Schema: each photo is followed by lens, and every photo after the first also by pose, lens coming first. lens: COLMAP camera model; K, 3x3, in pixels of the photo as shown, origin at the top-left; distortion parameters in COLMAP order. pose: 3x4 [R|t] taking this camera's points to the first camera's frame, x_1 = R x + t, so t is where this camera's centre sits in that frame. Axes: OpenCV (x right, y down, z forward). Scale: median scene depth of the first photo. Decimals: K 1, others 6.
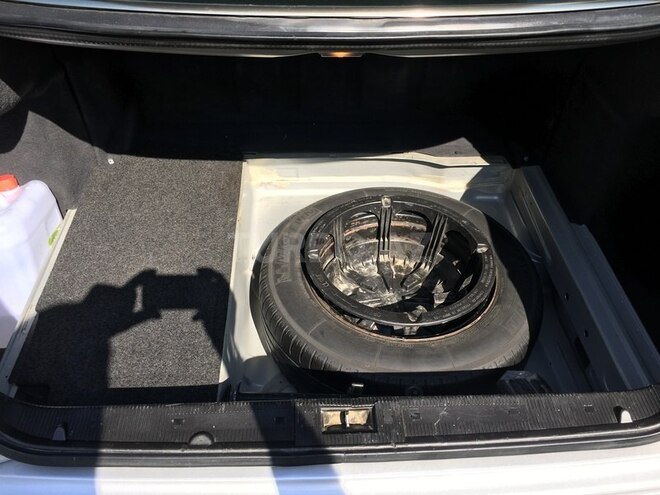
lens RADIAL K [[558.5, 0, 330.0], [0, 558.5, 247.5], [0, 0, 1]] dist [0.090052, -0.125982]
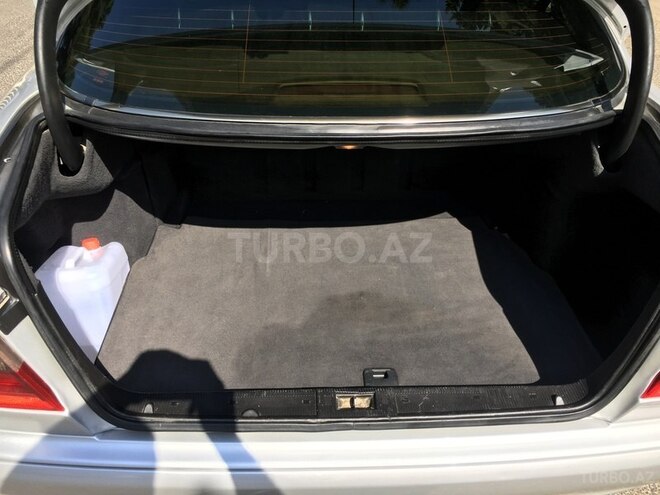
lens RADIAL K [[558.5, 0, 330.0], [0, 558.5, 247.5], [0, 0, 1]] dist [0.090052, -0.125982]
pose [[0.999948, -0.001224, -0.010136, -0.016910], [-0.000407, 0.987227, -0.159320, 0.154808], [0.010202, 0.159316, 0.987175, -0.419193]]
